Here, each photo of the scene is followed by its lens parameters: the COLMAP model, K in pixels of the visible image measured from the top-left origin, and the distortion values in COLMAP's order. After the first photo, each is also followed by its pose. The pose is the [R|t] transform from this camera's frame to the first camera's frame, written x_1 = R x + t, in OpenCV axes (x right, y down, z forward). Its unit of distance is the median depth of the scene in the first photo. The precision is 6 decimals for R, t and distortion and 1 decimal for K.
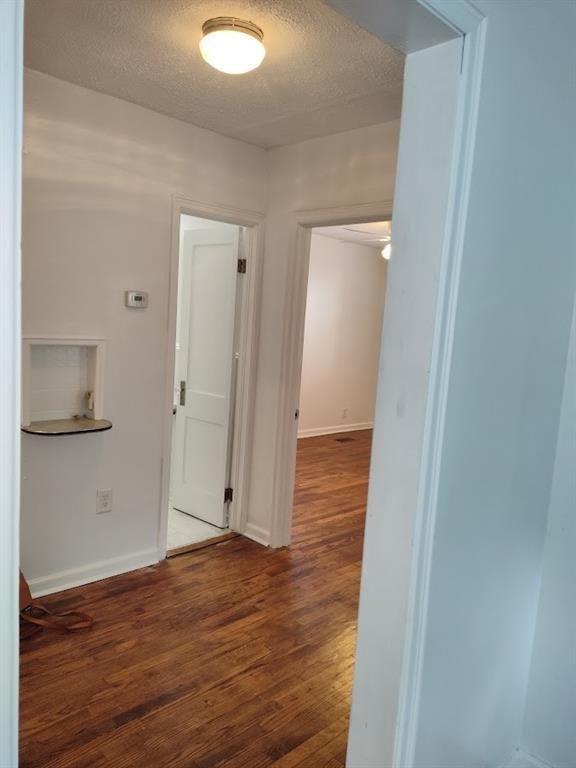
lens RADIAL K [[571.0, 0, 287.9], [0, 571.0, 381.9], [0, 0, 1]] dist [0.078947, -0.112200]
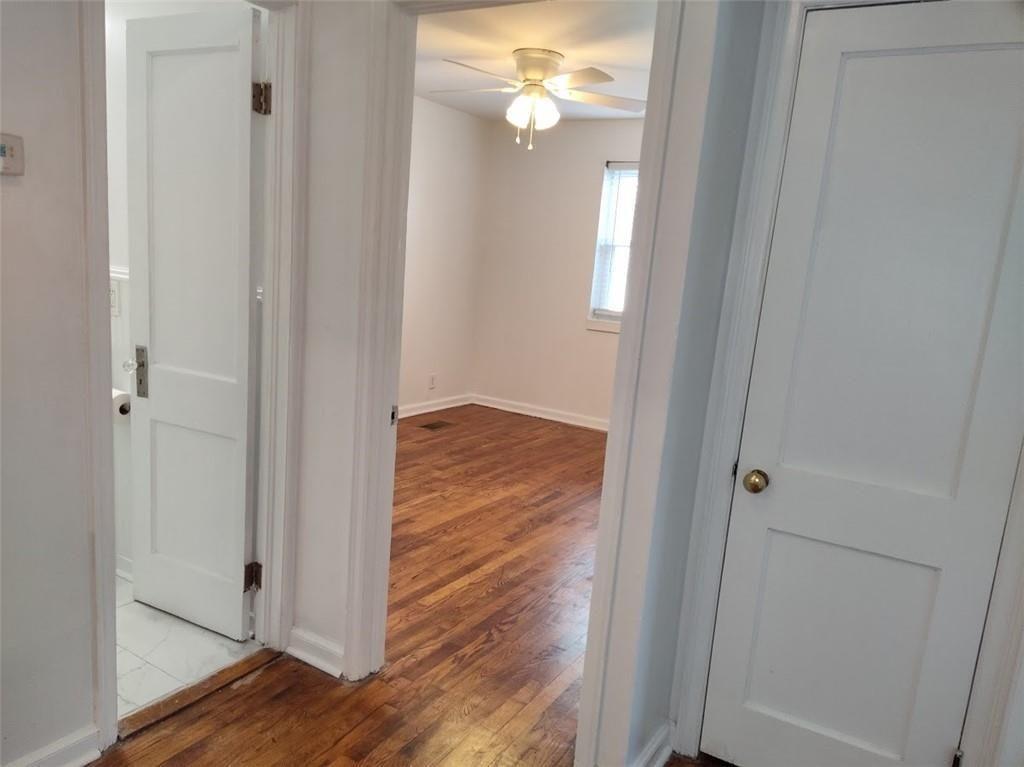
lens RADIAL K [[761.4, 0, 501.9], [0, 761.4, 396.2], [0, 0, 1]] dist [0.078947, -0.112200]
pose [[0.972683, -0.033270, 0.229741, -0.041981], [0.011687, 0.995440, 0.094675, -0.019083], [-0.231843, -0.089404, 0.968636, 0.325211]]
